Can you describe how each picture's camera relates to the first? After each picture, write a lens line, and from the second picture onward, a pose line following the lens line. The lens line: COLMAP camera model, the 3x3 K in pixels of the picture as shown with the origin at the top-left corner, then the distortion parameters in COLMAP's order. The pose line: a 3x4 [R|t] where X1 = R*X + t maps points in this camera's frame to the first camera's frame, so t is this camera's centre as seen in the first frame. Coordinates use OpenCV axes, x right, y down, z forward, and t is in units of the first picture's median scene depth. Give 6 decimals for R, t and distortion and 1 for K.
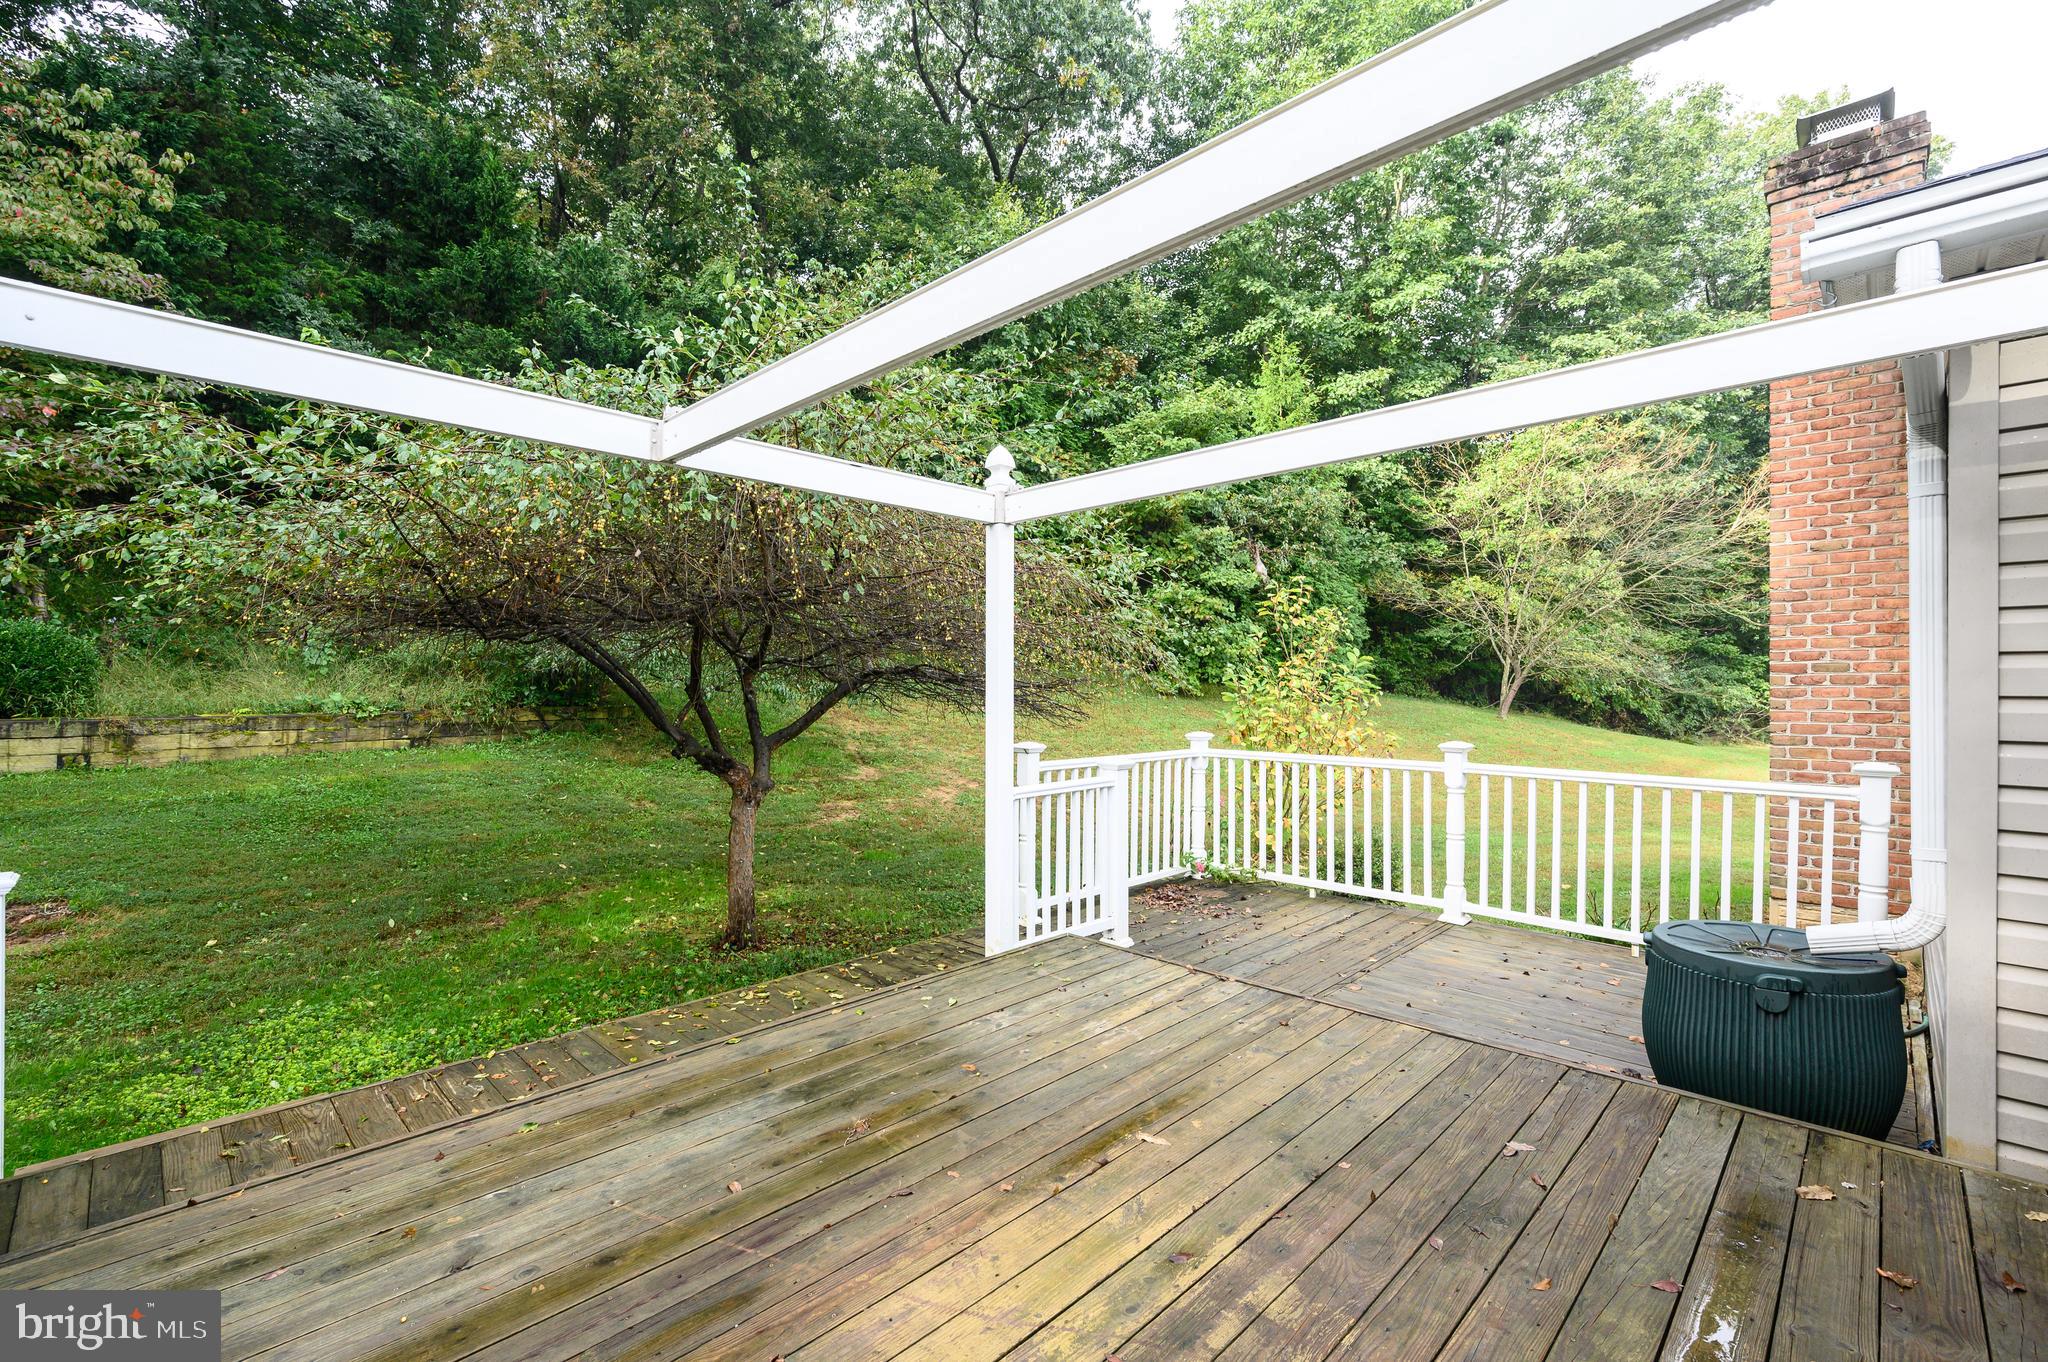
lens RADIAL K [[879.4, 0, 1015.9], [0, 879.4, 706.8], [0, 0, 1]] dist [-0.004198, -0.000287]
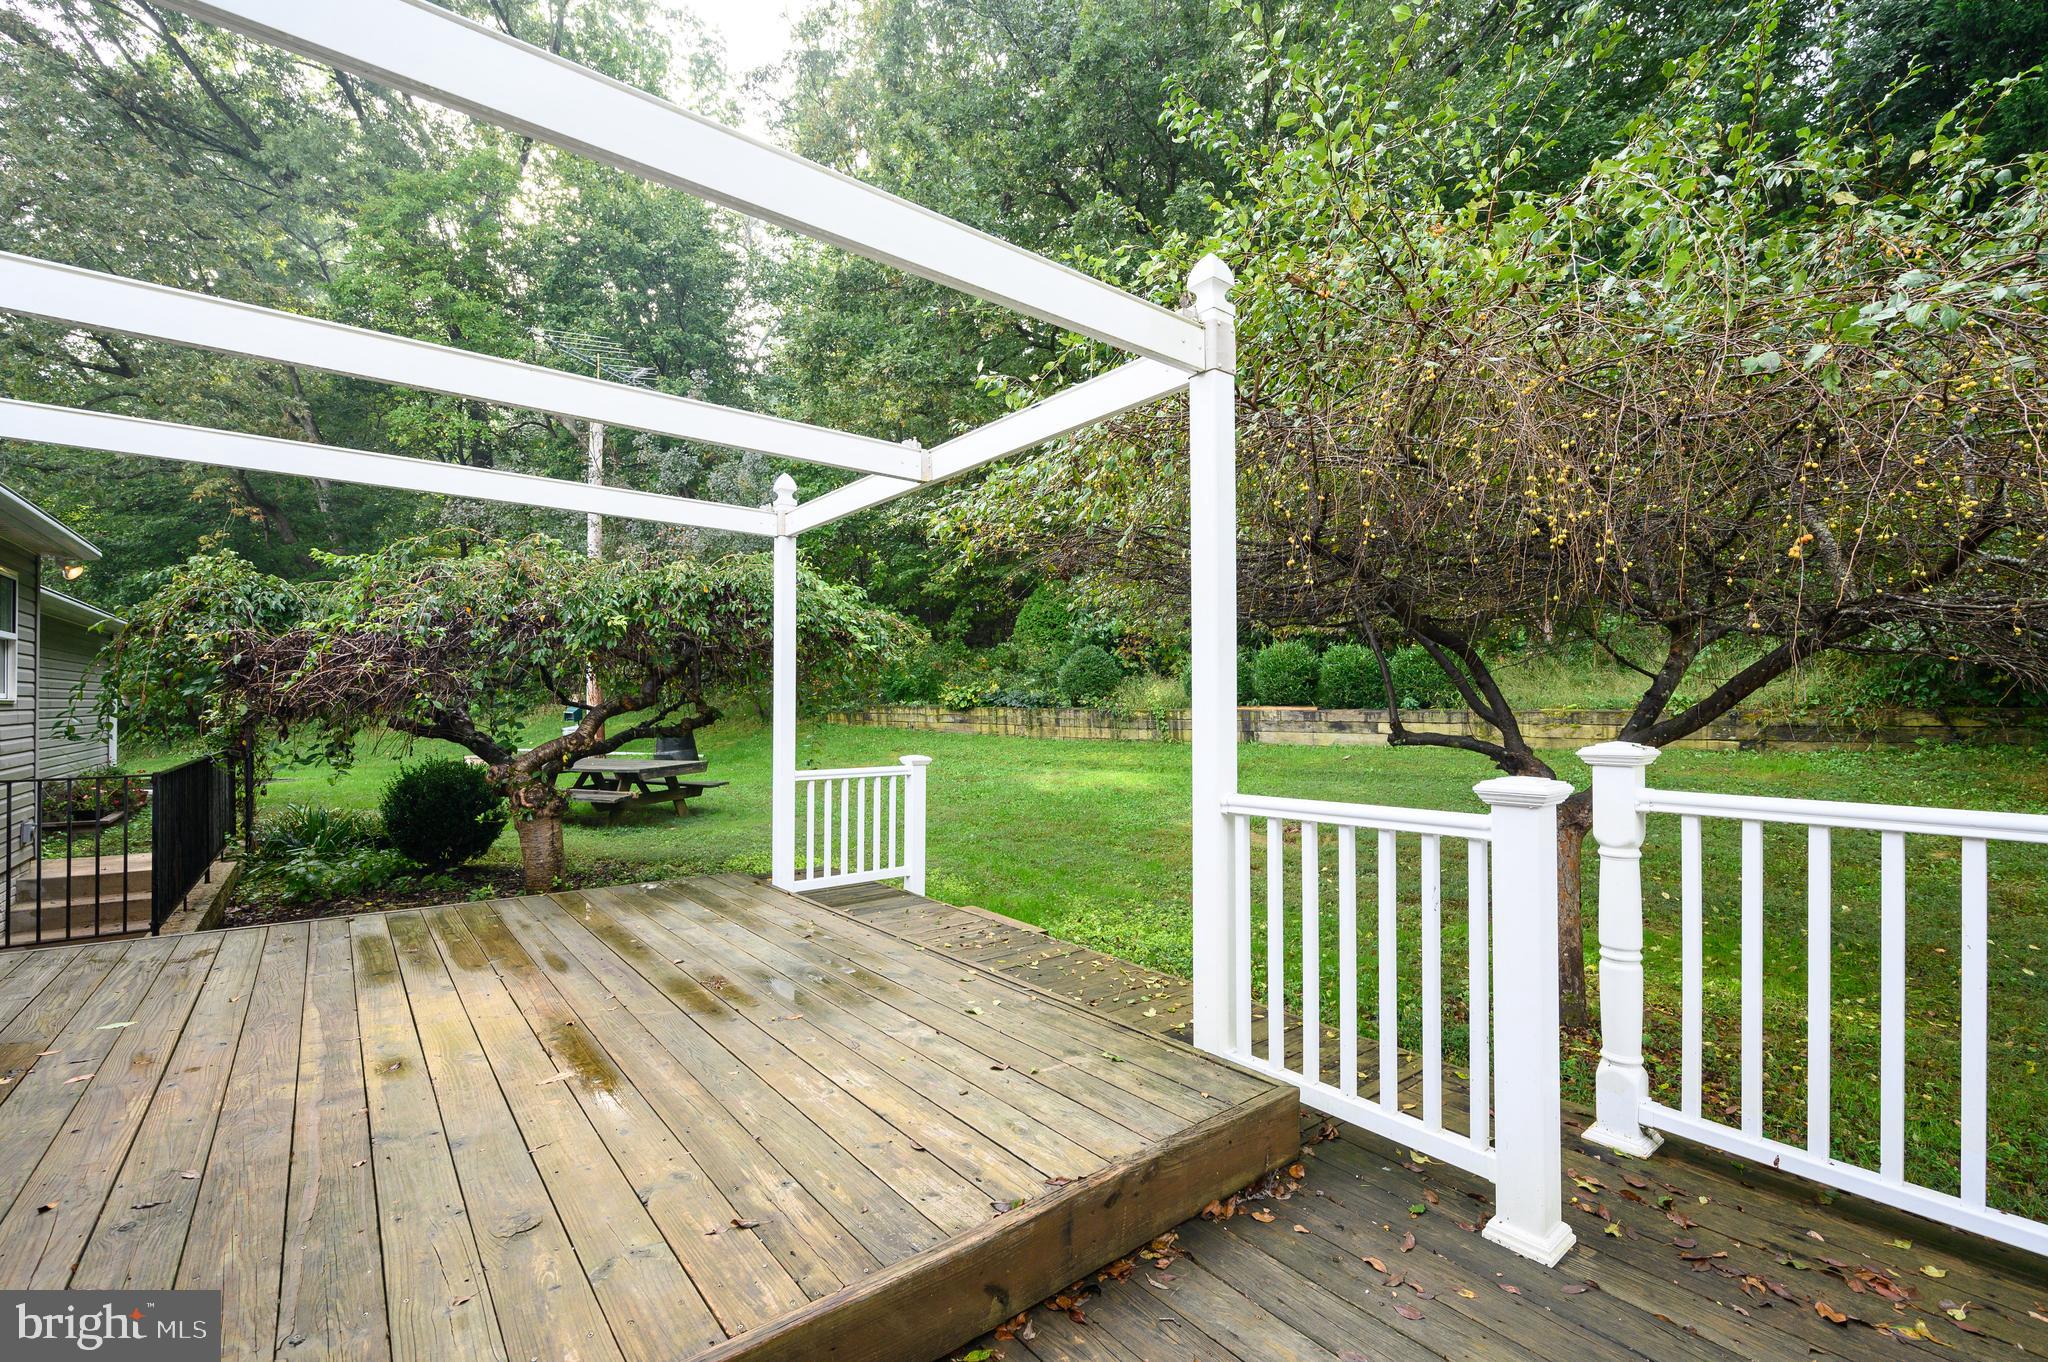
lens RADIAL K [[879.4, 0, 1015.9], [0, 879.4, 706.8], [0, 0, 1]] dist [-0.004198, -0.000287]
pose [[-0.115621, 0.000707, -0.993293, 0.754838], [-0.021399, 0.999766, 0.003203, 0.045125], [0.993063, 0.021625, -0.115579, 1.137217]]
